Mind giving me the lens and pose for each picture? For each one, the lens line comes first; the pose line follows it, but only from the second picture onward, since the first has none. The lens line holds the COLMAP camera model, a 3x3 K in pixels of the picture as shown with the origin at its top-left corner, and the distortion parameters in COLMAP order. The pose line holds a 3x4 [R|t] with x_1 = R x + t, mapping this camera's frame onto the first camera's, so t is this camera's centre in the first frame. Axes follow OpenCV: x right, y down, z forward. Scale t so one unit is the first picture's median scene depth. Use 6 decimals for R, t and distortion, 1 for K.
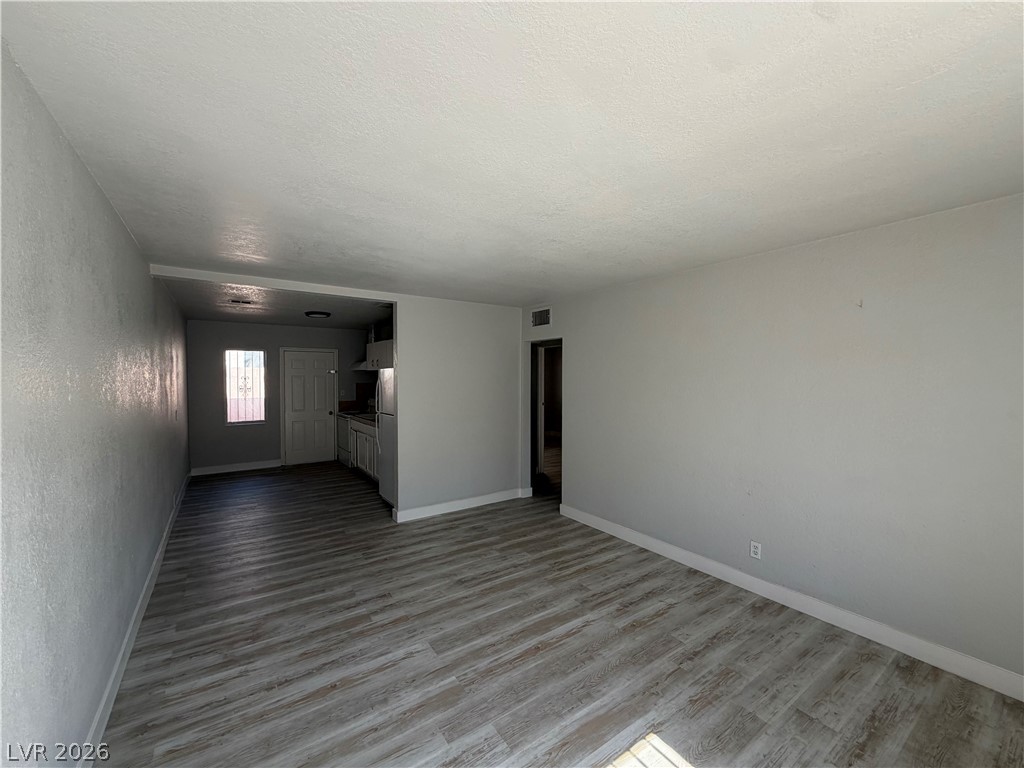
lens RADIAL K [[412.7, 0, 516.6], [0, 412.7, 386.4], [0, 0, 1]] dist [0.004008, 0.000207]
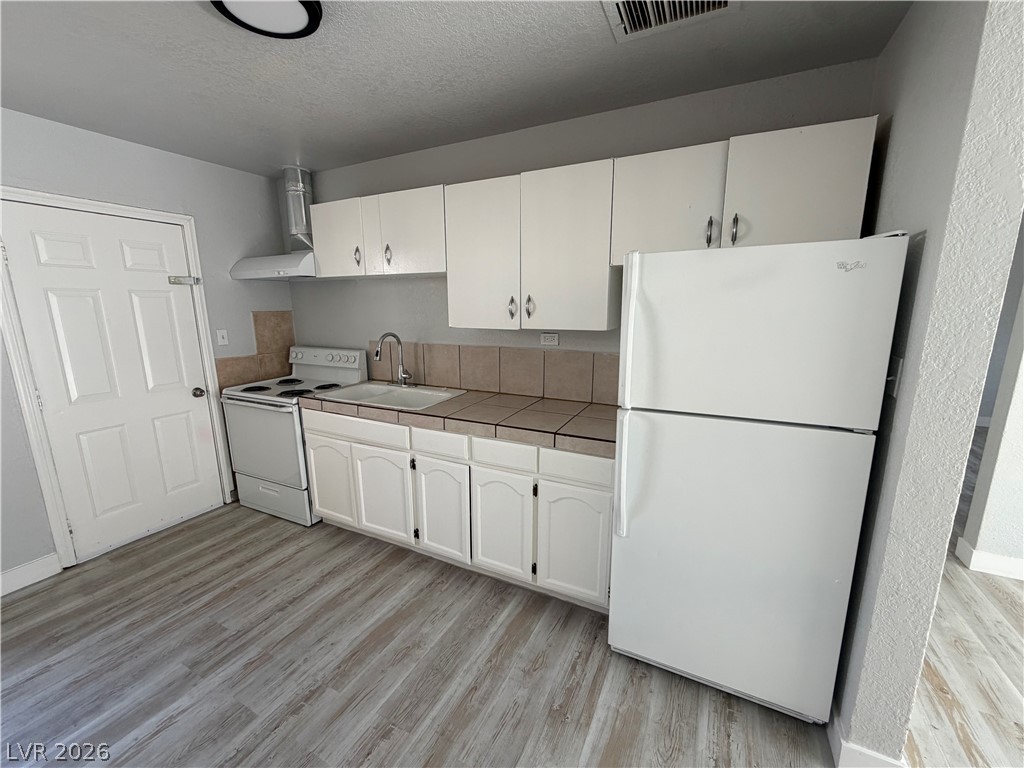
lens RADIAL K [[412.7, 0, 502.1], [0, 412.7, 382.2], [0, 0, 1]] dist [0.004008, 0.000207]
pose [[0.882320, -0.093487, 0.461272, -0.056793], [0.015023, 0.985168, 0.170931, -0.000884], [-0.470411, -0.143886, 0.870638, 0.081210]]
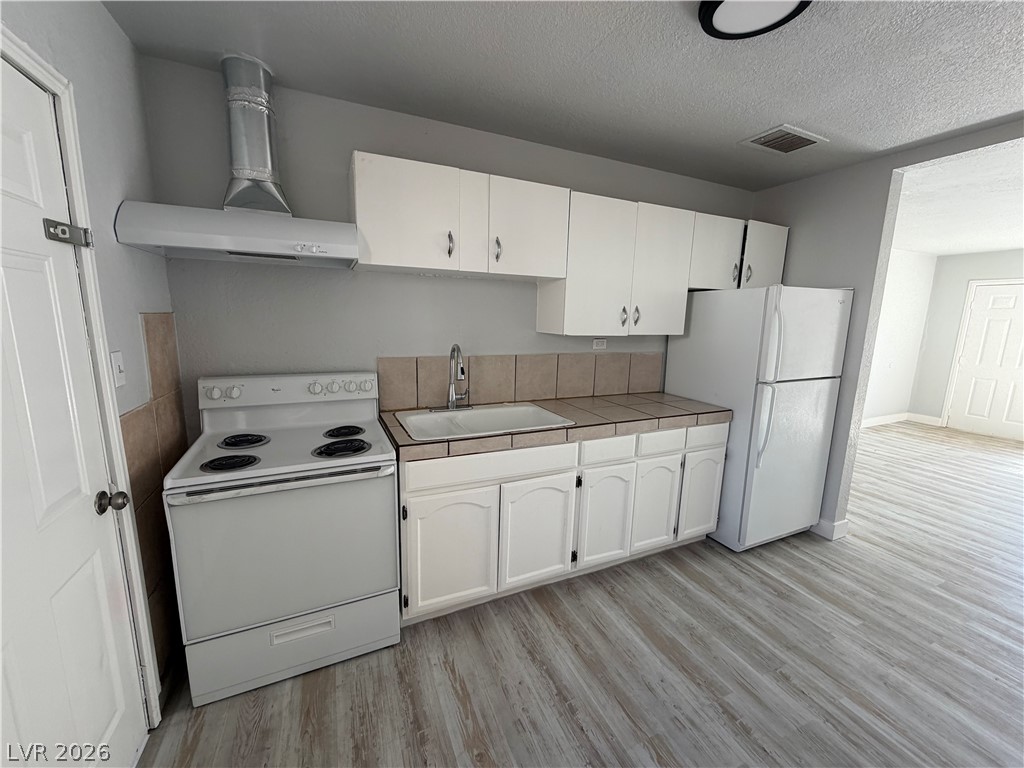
lens RADIAL K [[412.7, 0, 518.7], [0, 412.7, 383.9], [0, 0, 1]] dist [0.004008, 0.000207]
pose [[0.174560, -0.161458, 0.971319, -1.520752], [-0.004342, 0.986329, 0.164733, -0.021750], [-0.984637, -0.032973, 0.171472, 2.184755]]
